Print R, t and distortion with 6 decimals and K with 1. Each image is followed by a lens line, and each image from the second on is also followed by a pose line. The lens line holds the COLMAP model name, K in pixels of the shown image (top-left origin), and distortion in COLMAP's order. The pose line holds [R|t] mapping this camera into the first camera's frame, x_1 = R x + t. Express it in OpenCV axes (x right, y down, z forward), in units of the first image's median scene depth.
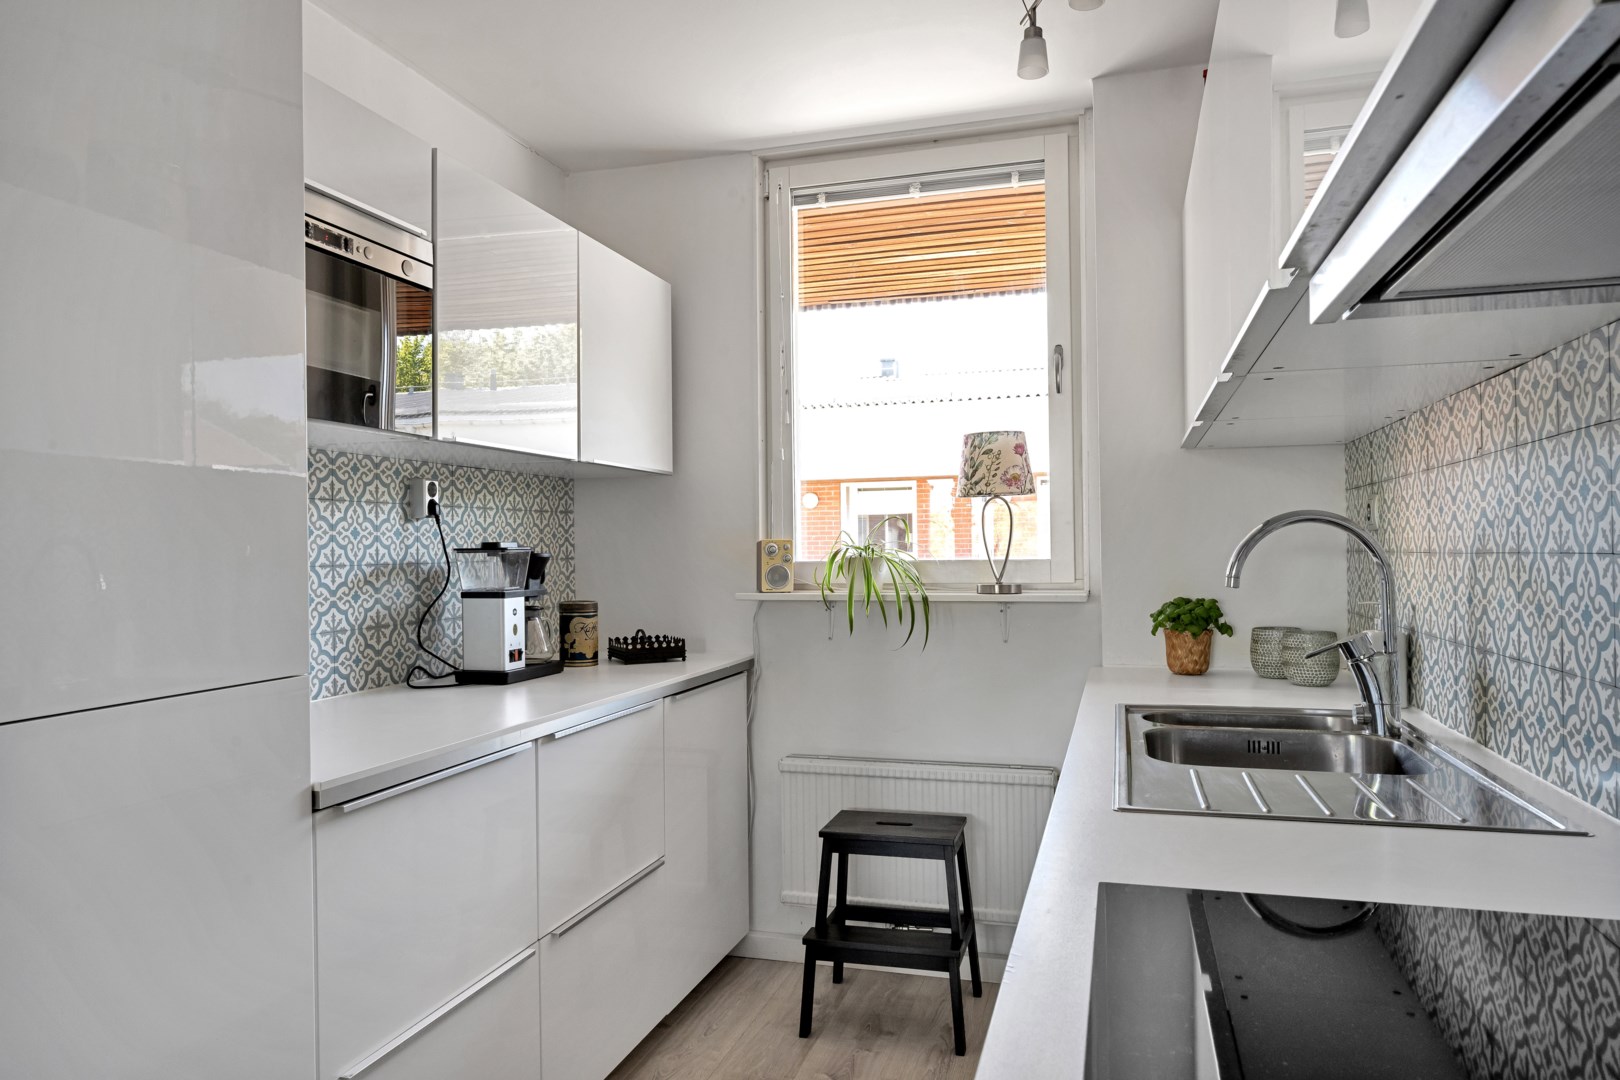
lens RADIAL K [[1053.6, 0, 812.6], [0, 1053.6, 541.3], [0, 0, 1]] dist [-0.003972, -0.000464]
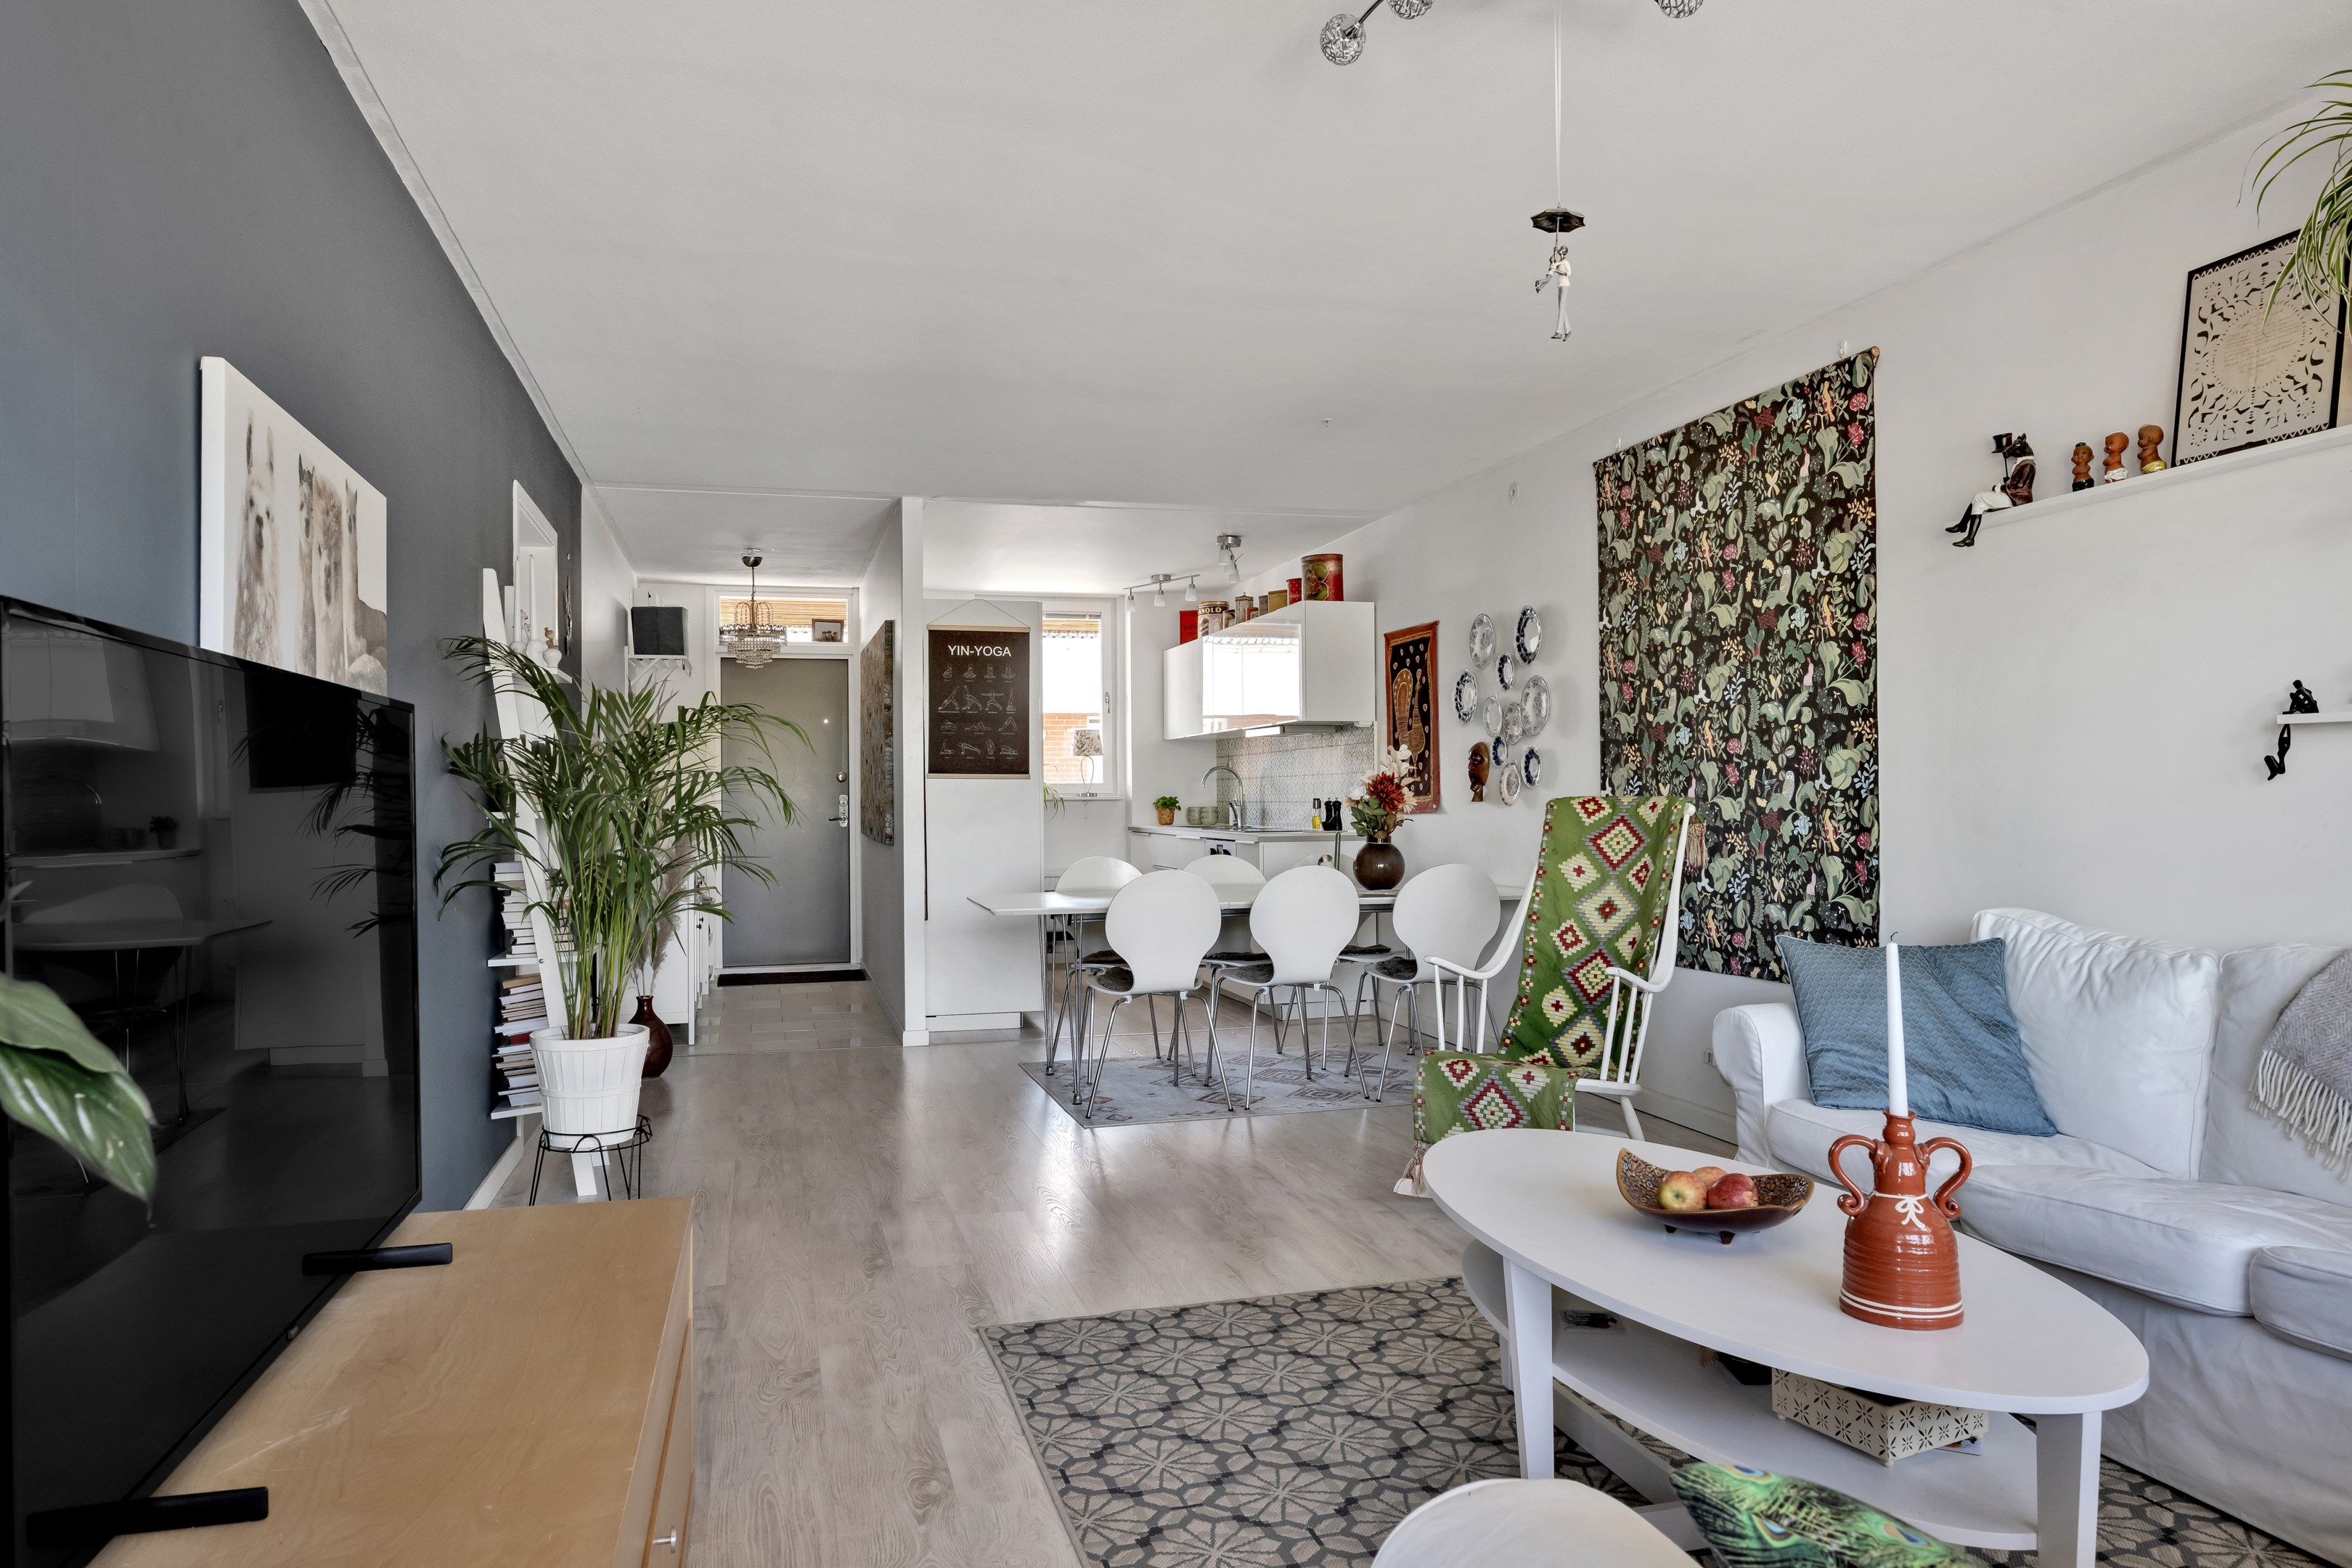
lens RADIAL K [[1498.7, 0, 1177.5], [0, 1498.7, 764.0], [0, 0, 1]] dist [-0.001696, -0.001154]
pose [[0.855823, 0.016008, 0.517020, -1.546057], [-0.007173, 0.999792, -0.019082, 0.042426], [-0.517218, 0.012622, 0.855760, -2.213444]]
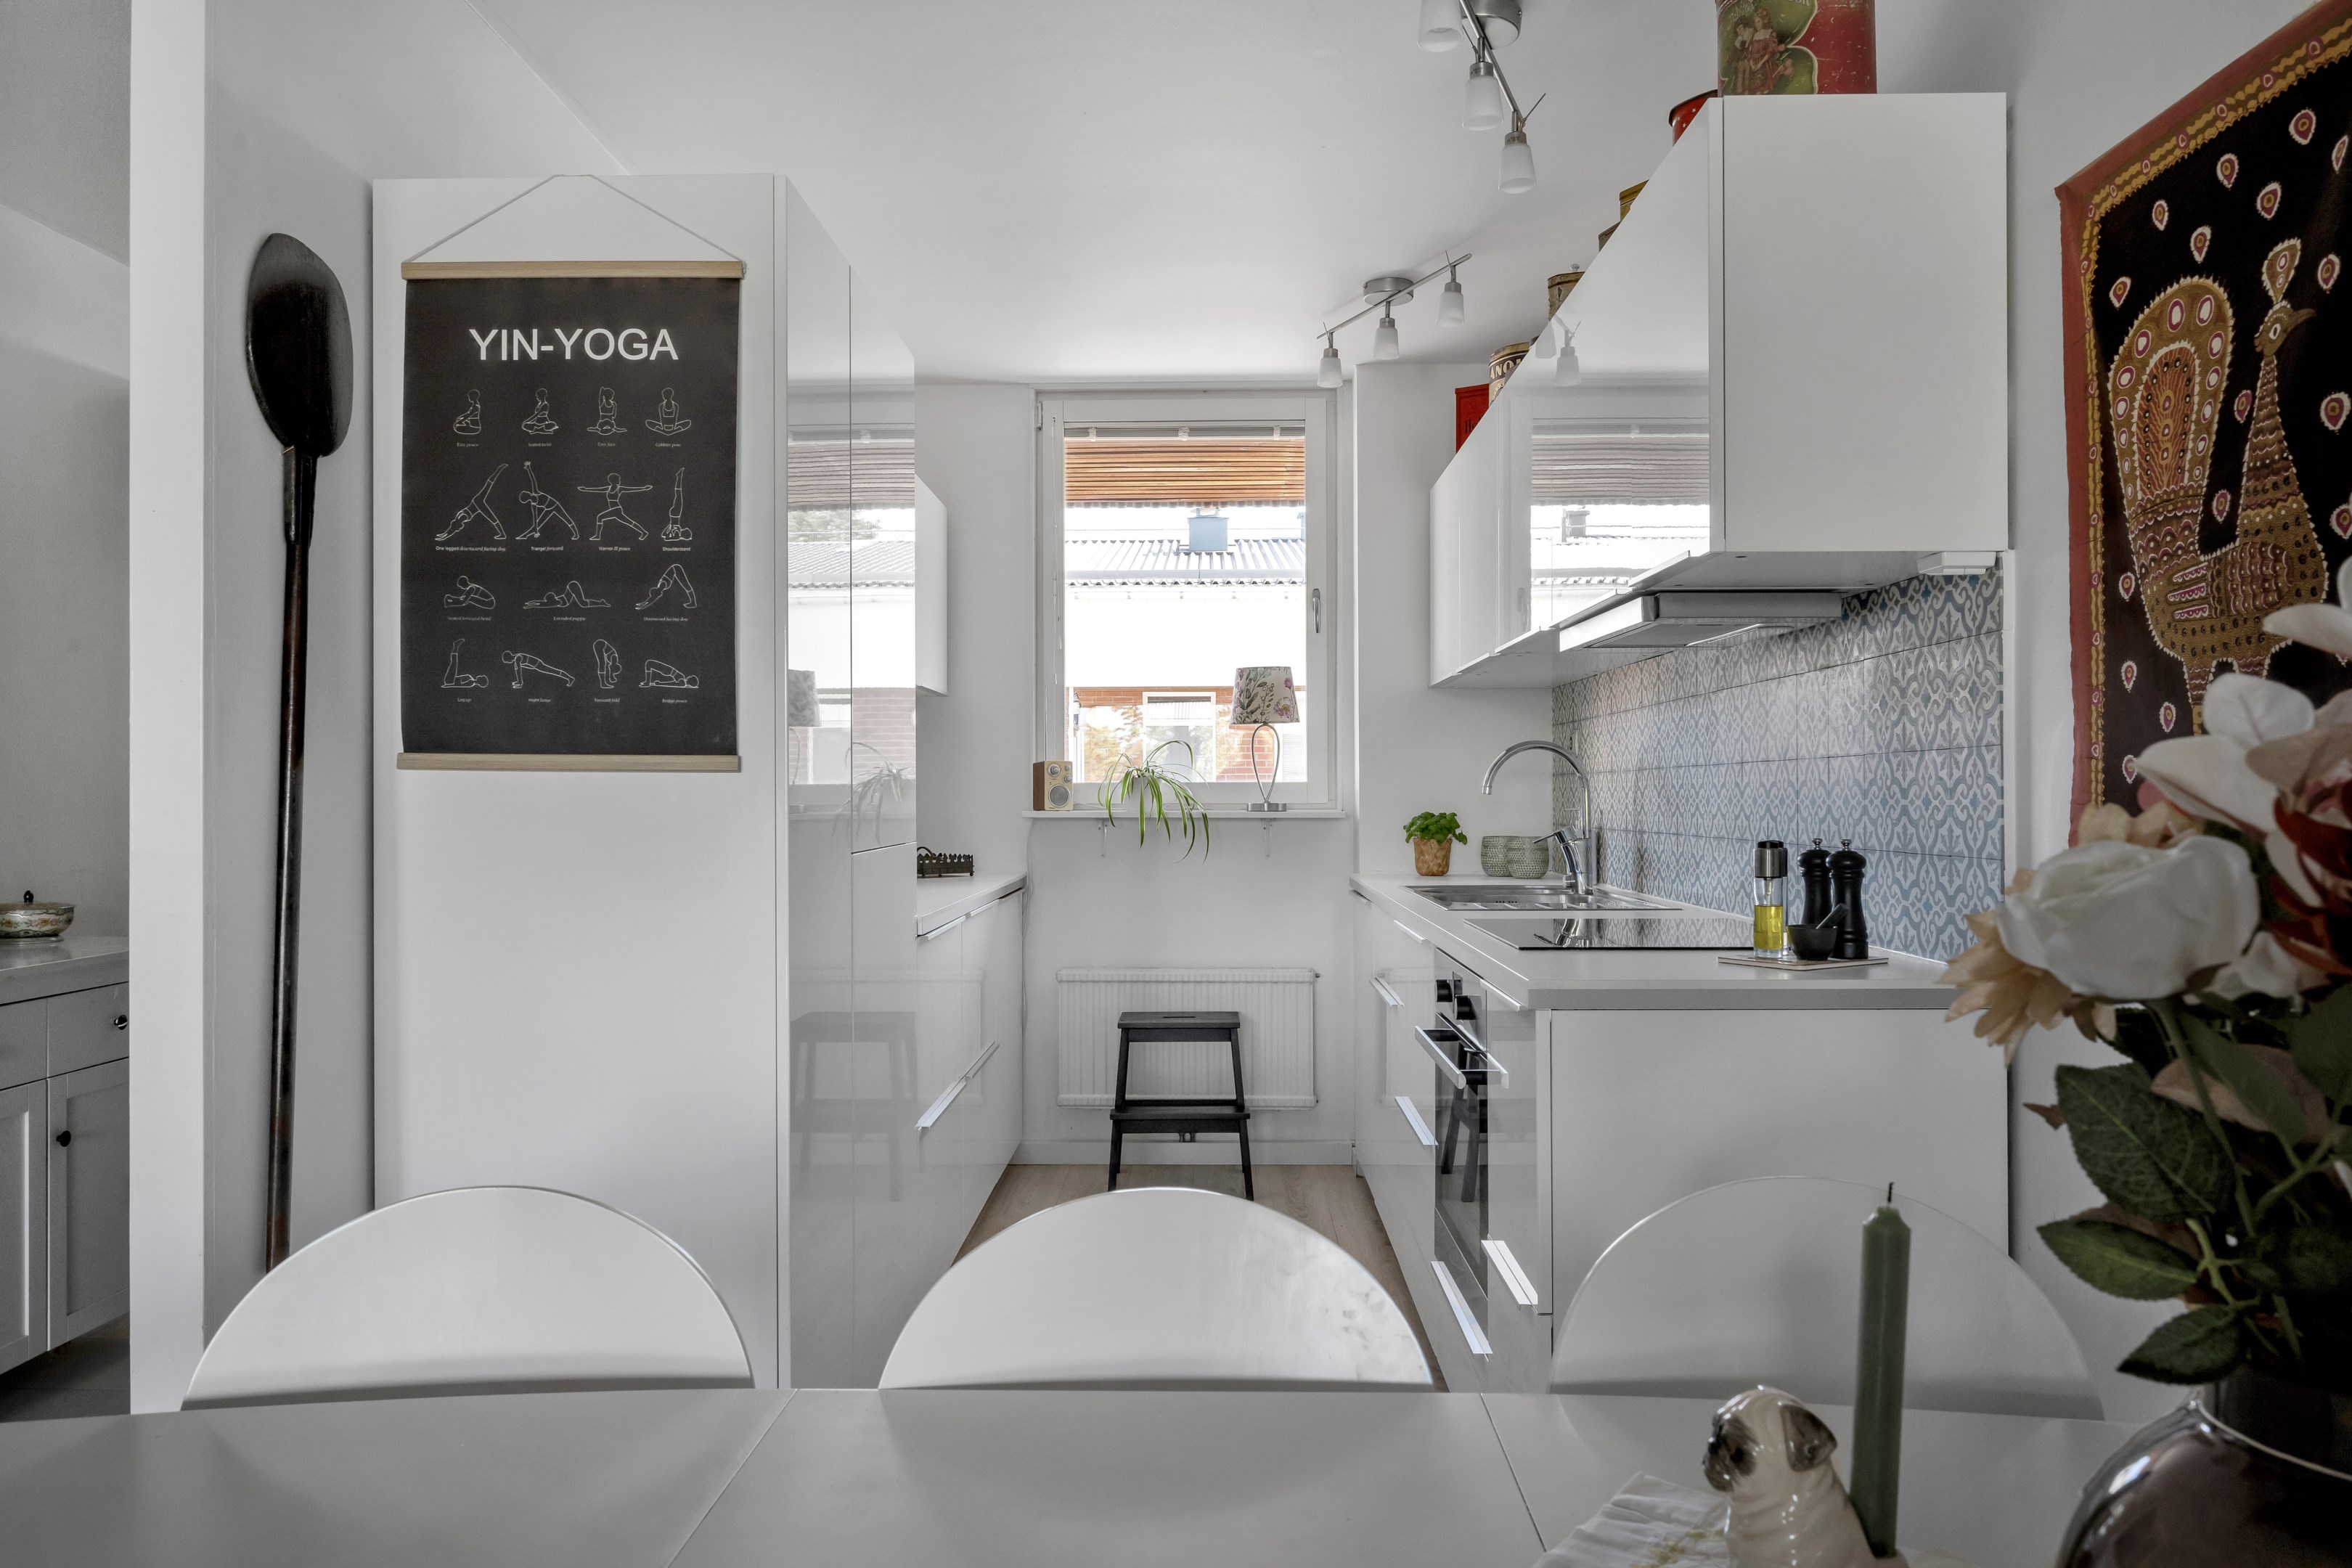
lens RADIAL K [[1605.4, 0, 1187.8], [0, 1605.4, 786.6], [0, 0, 1]] dist [-0.001476, -0.001478]
pose [[0.964471, 0.009796, 0.264008, -0.385519], [-0.010388, 0.999946, 0.000845, 0.024805], [-0.263986, -0.003558, 0.964520, -0.673273]]
